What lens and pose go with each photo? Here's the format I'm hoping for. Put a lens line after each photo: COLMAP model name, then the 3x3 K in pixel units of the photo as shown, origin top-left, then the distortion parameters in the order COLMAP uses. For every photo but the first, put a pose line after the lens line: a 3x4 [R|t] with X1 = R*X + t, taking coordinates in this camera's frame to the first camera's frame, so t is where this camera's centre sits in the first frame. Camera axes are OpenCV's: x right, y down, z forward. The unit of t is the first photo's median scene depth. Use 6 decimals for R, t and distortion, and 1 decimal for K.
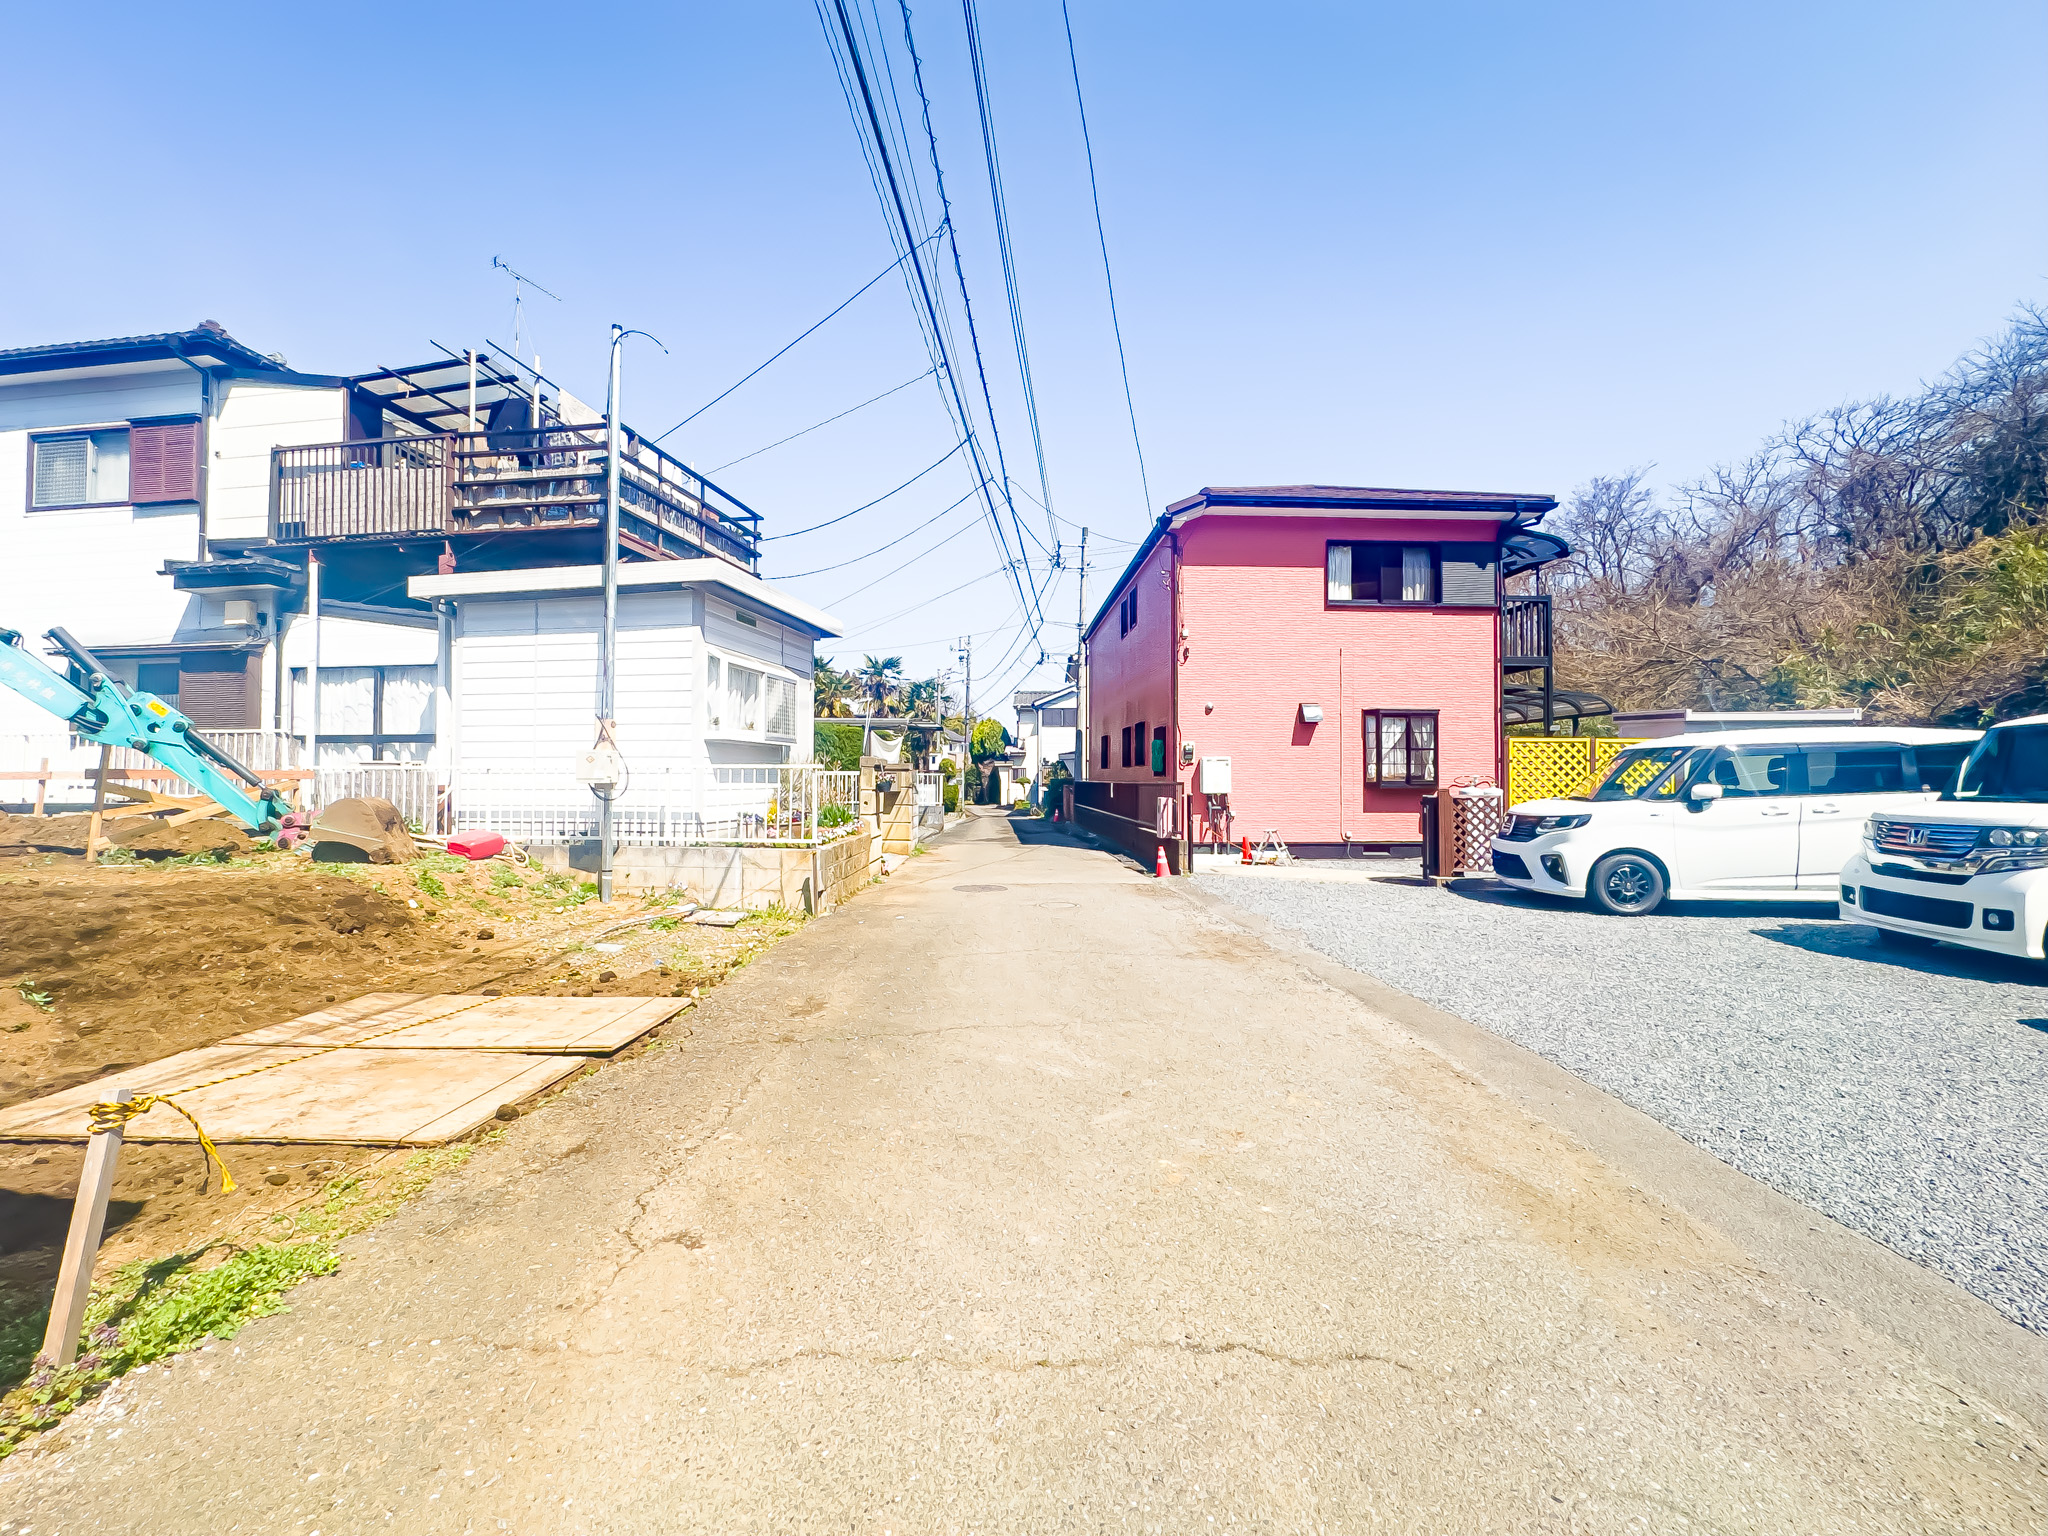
lens RADIAL K [[819.2, 0, 1022.6], [0, 819.2, 764.4], [0, 0, 1]] dist [-0.004105, 0.000761]
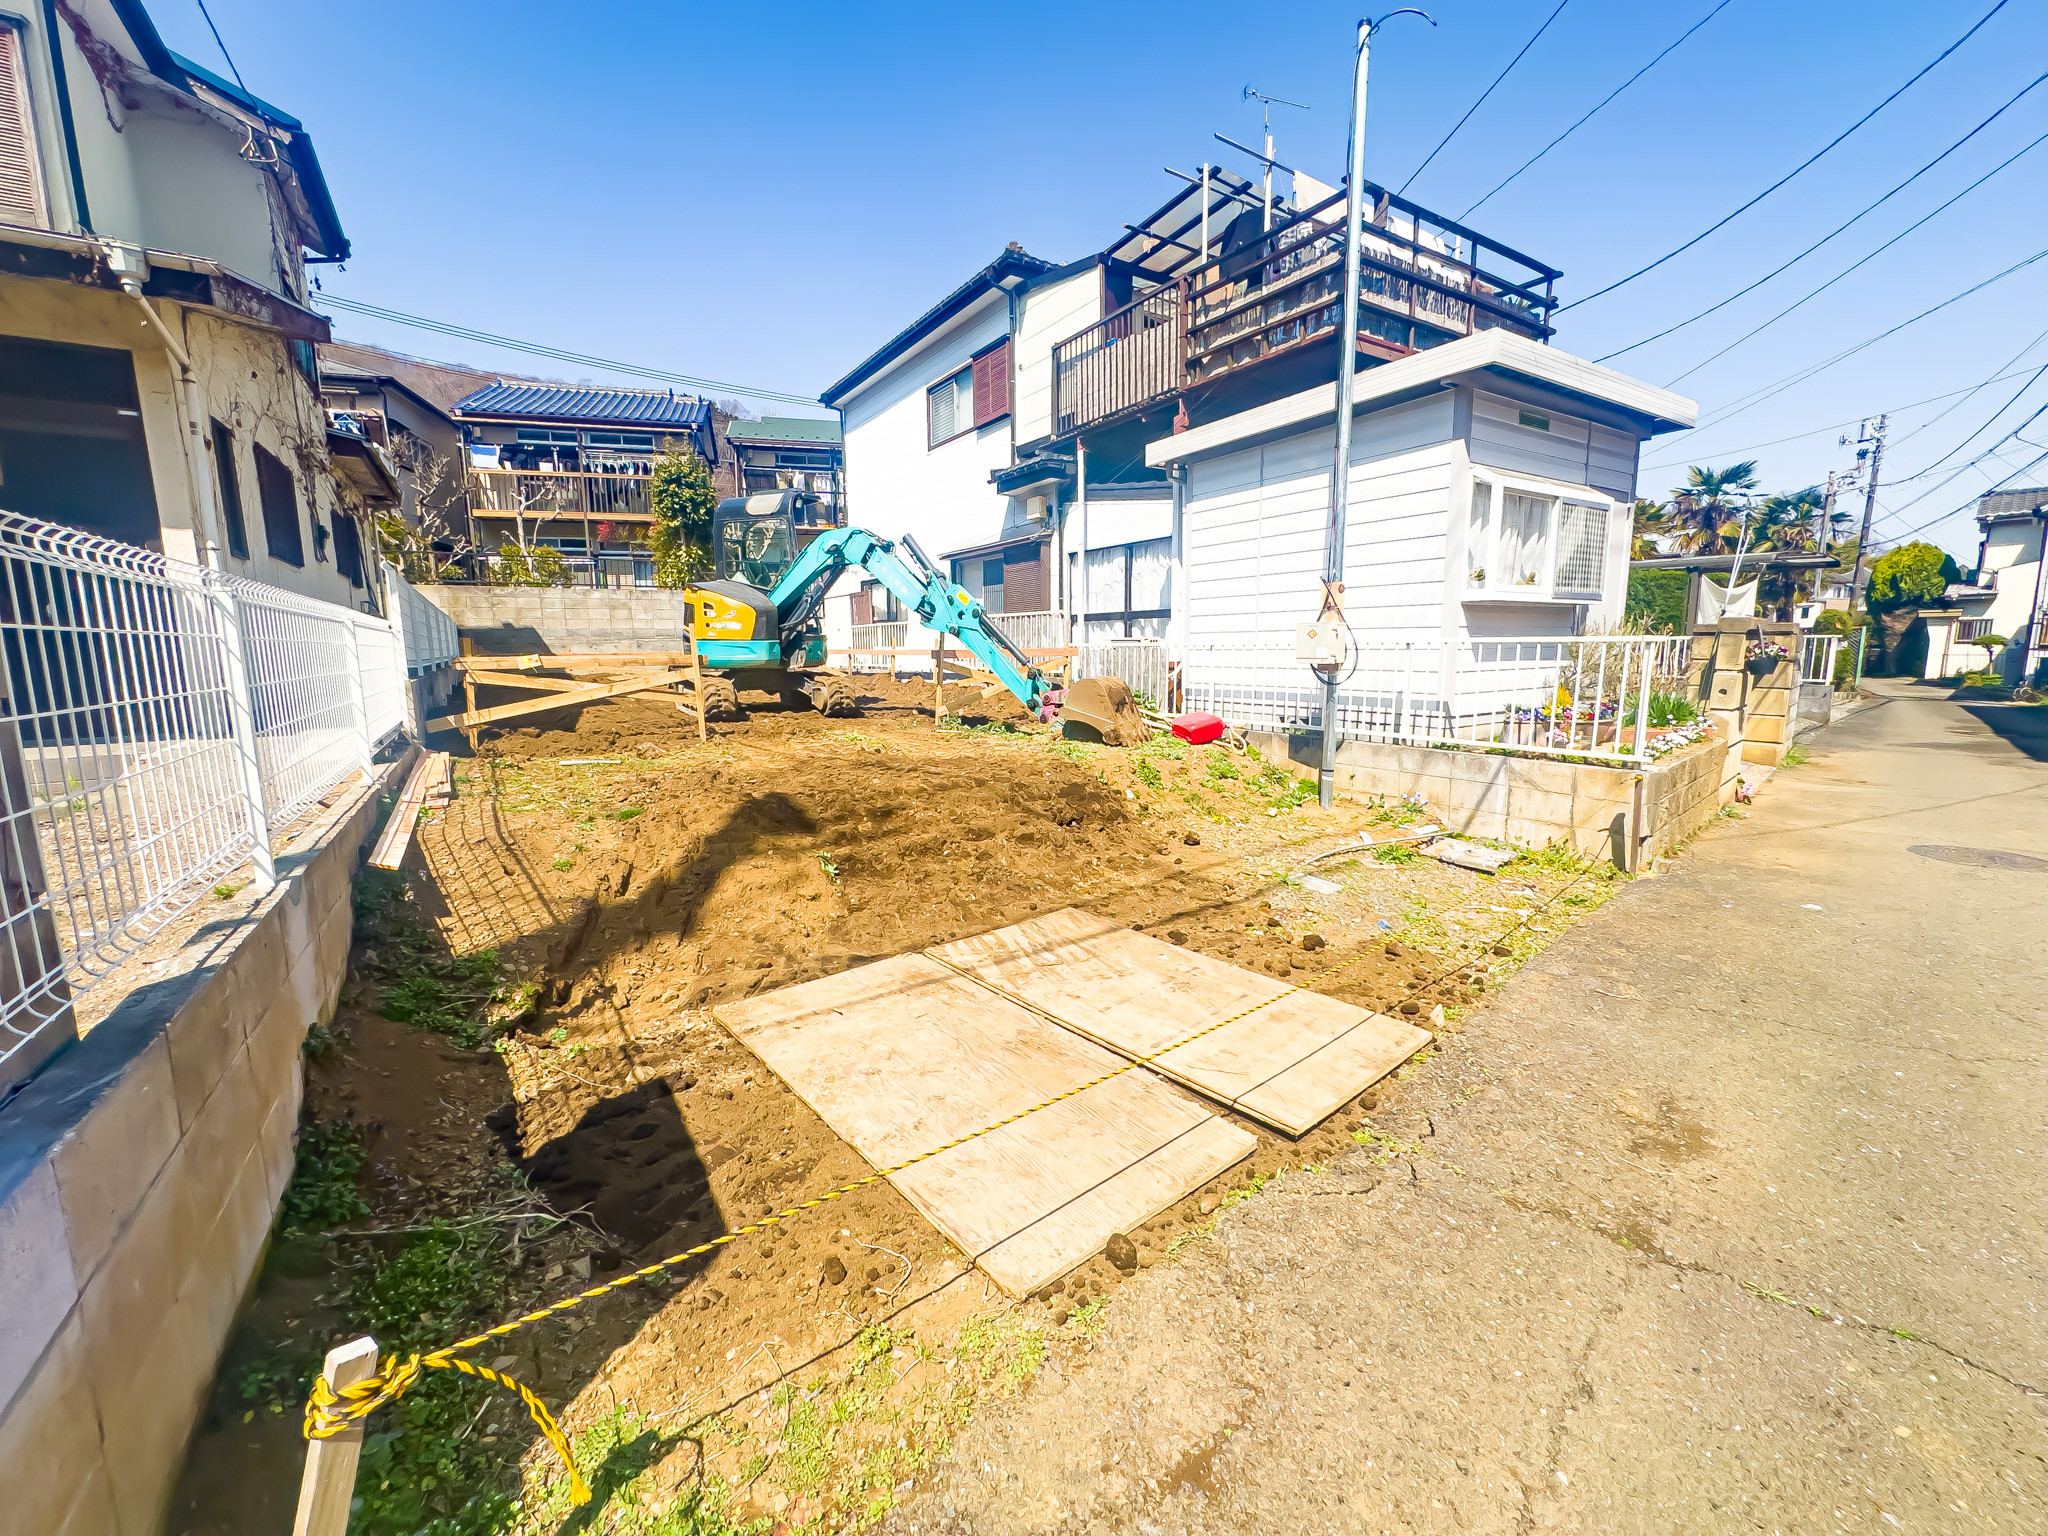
lens RADIAL K [[819.2, 0, 1022.6], [0, 819.2, 764.4], [0, 0, 1]] dist [-0.004105, 0.000761]
pose [[0.665891, 0.099681, -0.739360, -0.088735], [0.025476, 0.987418, 0.156069, -0.010475], [0.745614, -0.122761, 0.654973, 0.198051]]
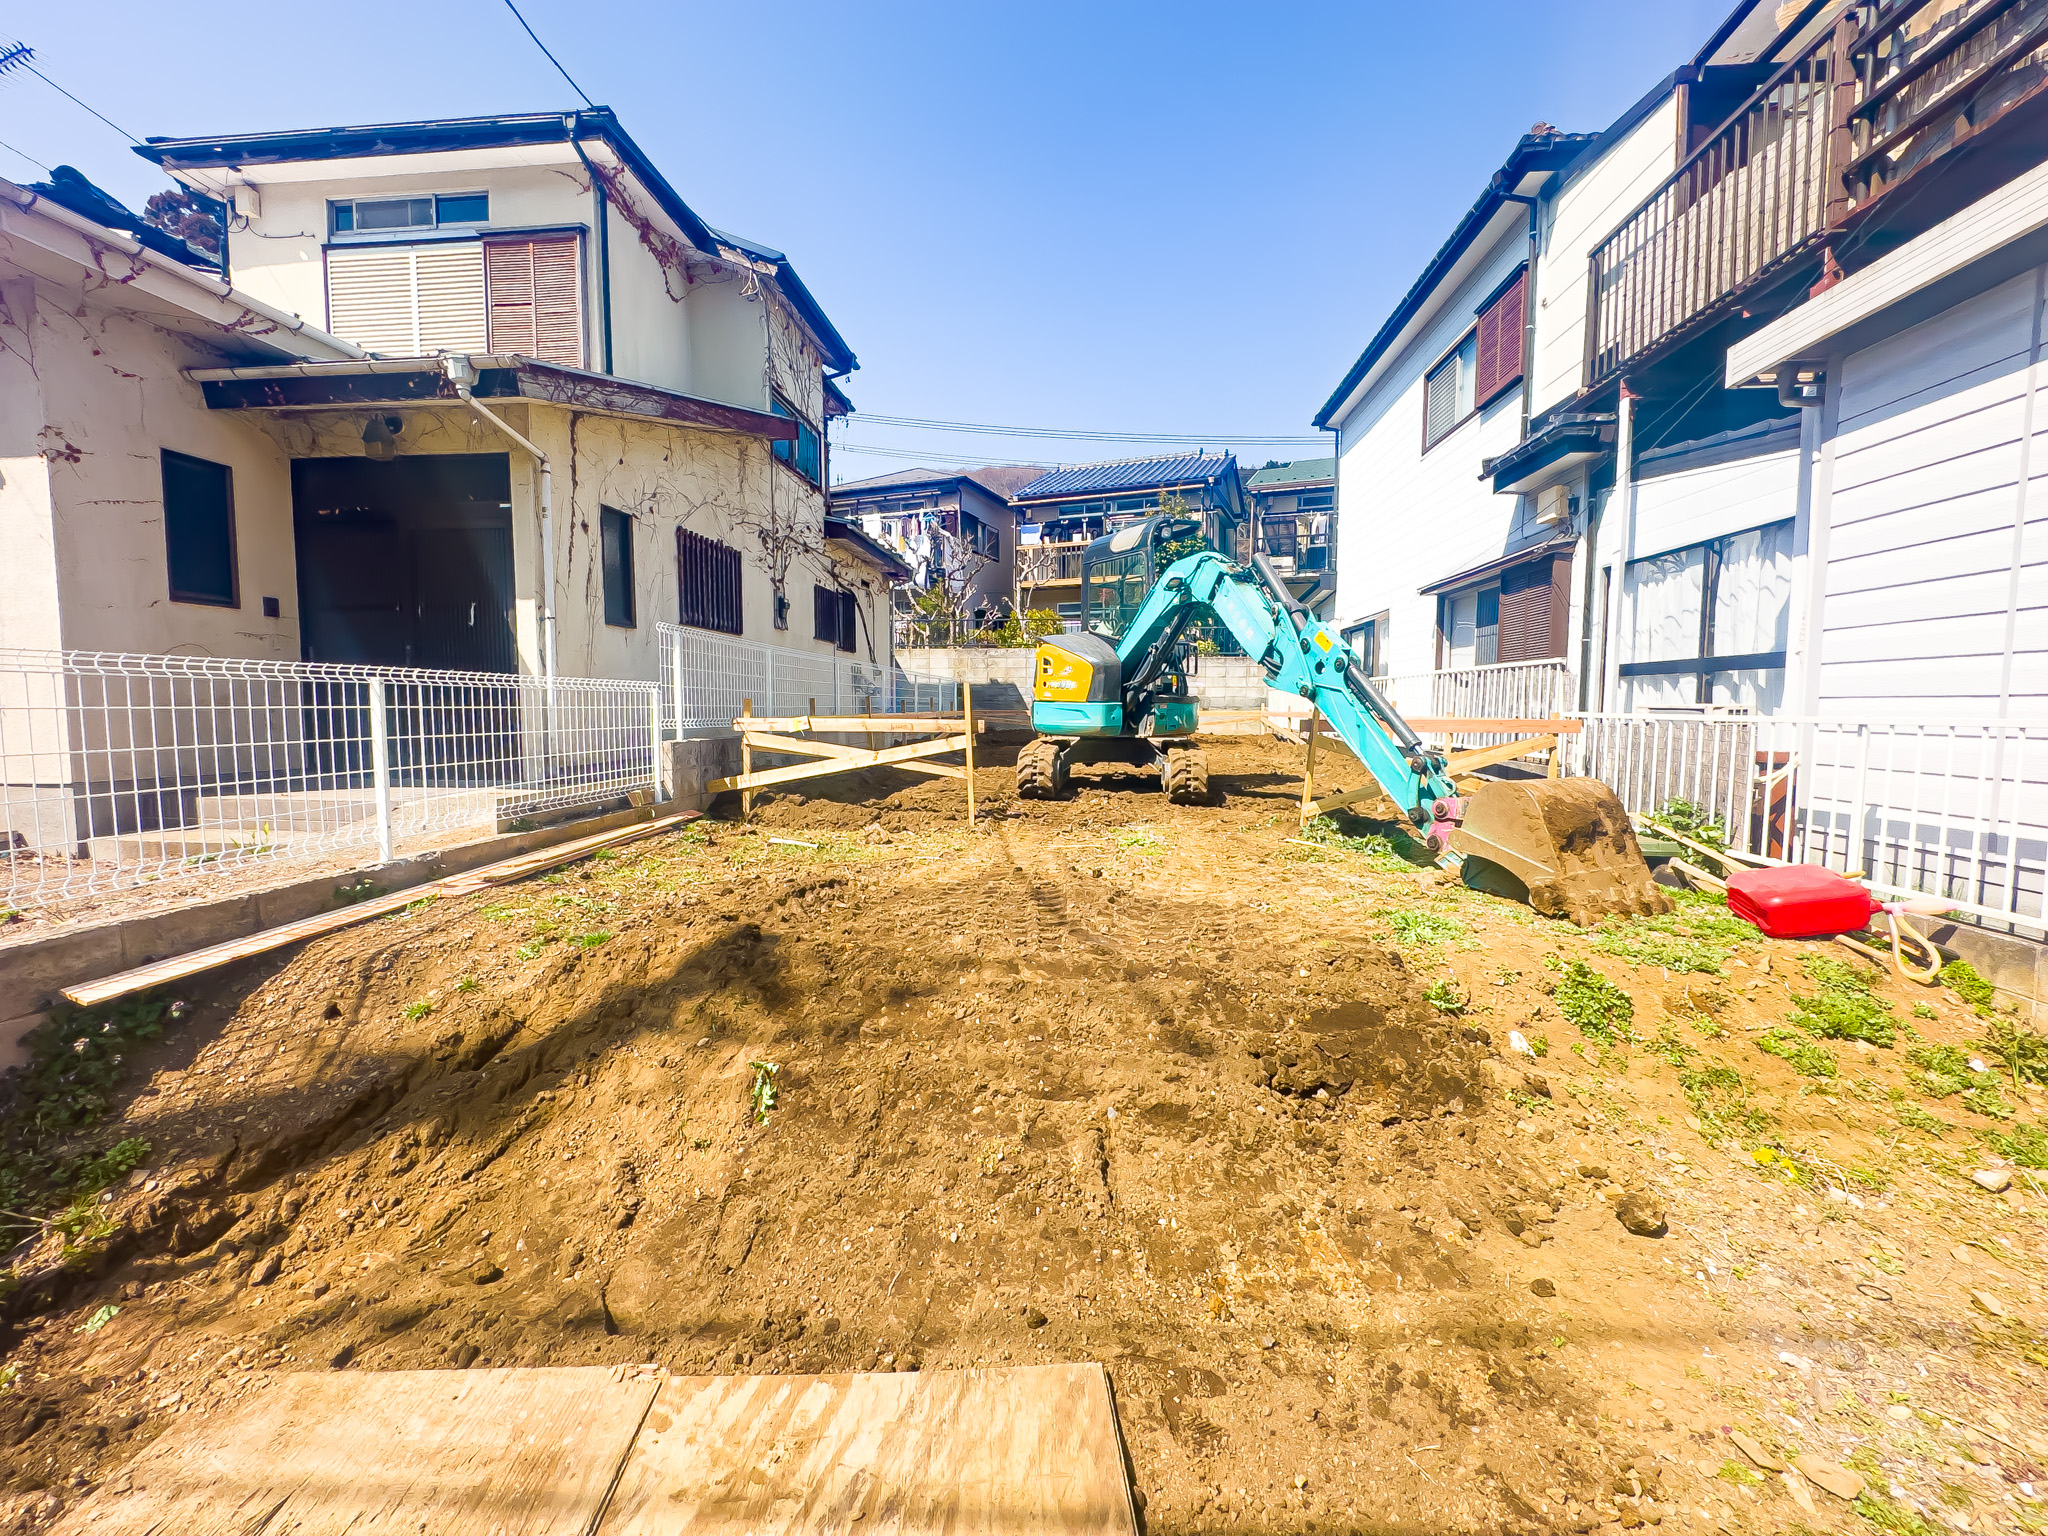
lens RADIAL K [[834.1, 0, 1022.6], [0, 834.1, 763.5], [0, 0, 1]] dist [-0.003497, 0.000602]
pose [[0.065073, 0.069256, -0.995474, -0.223664], [0.016596, 0.997376, 0.070474, -0.011126], [0.997742, -0.021107, 0.063753, 0.485916]]
